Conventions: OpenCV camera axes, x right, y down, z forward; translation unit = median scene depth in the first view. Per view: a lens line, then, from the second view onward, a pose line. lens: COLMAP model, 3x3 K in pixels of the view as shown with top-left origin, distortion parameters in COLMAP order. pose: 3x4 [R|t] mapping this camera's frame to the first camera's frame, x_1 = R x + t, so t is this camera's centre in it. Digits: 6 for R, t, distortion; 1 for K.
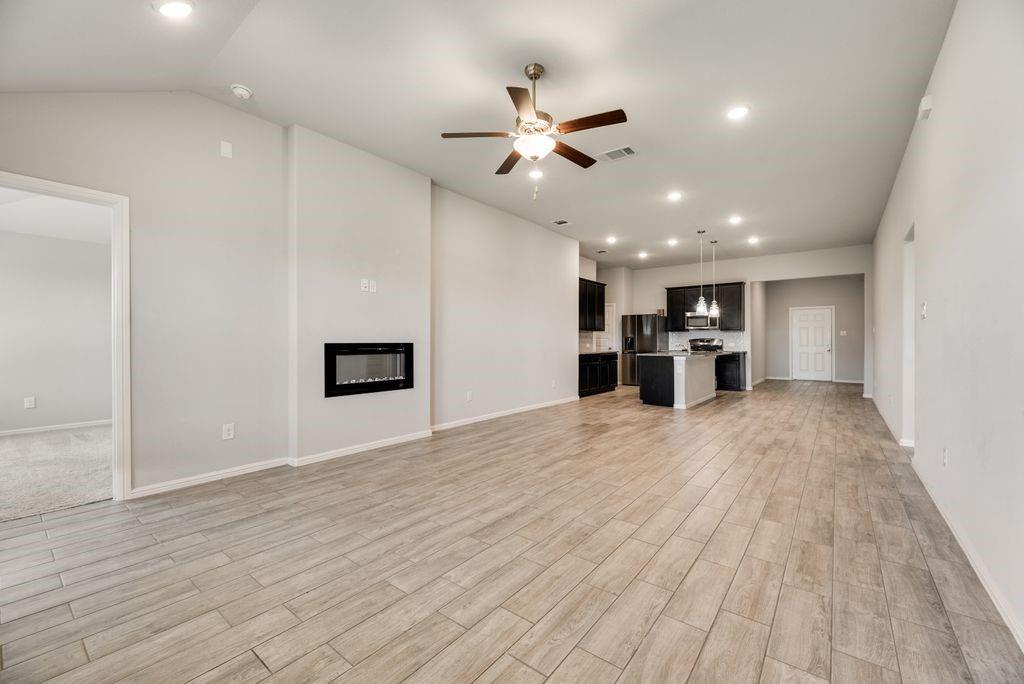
lens RADIAL K [[413.7, 0, 512.6], [0, 413.7, 346.5], [0, 0, 1]] dist [0.001305, -0.000105]
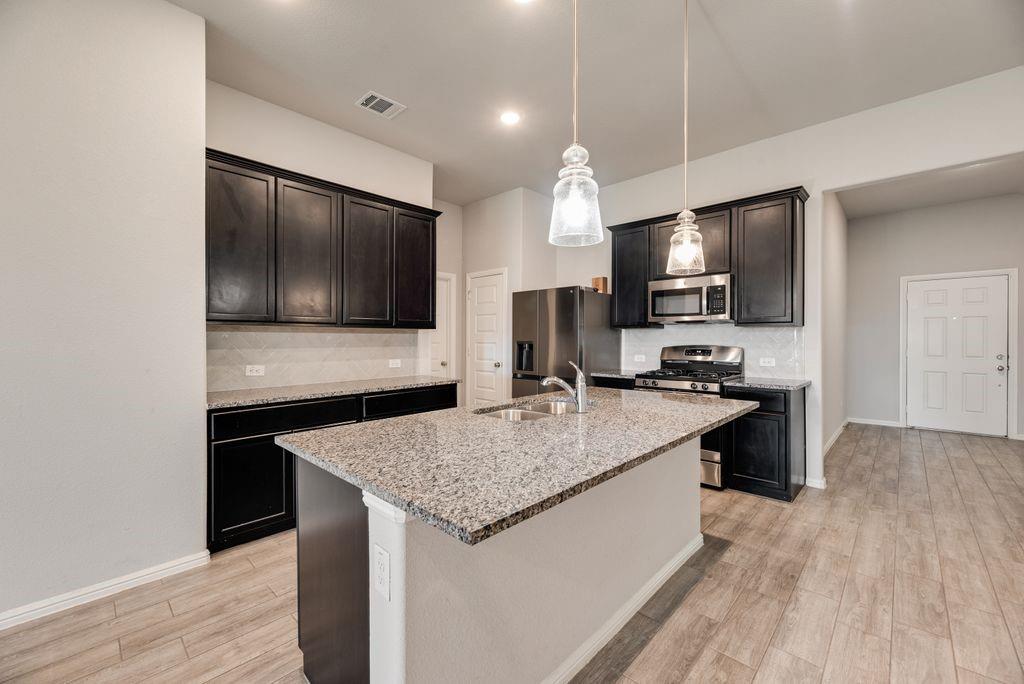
lens RADIAL K [[413.7, 0, 512.6], [0, 413.7, 346.5], [0, 0, 1]] dist [0.001305, -0.000105]
pose [[0.995709, -0.001143, -0.092533, 0.327061], [0.001762, 0.999977, 0.006611, -0.021790], [0.092523, -0.006746, 0.995688, 0.592090]]
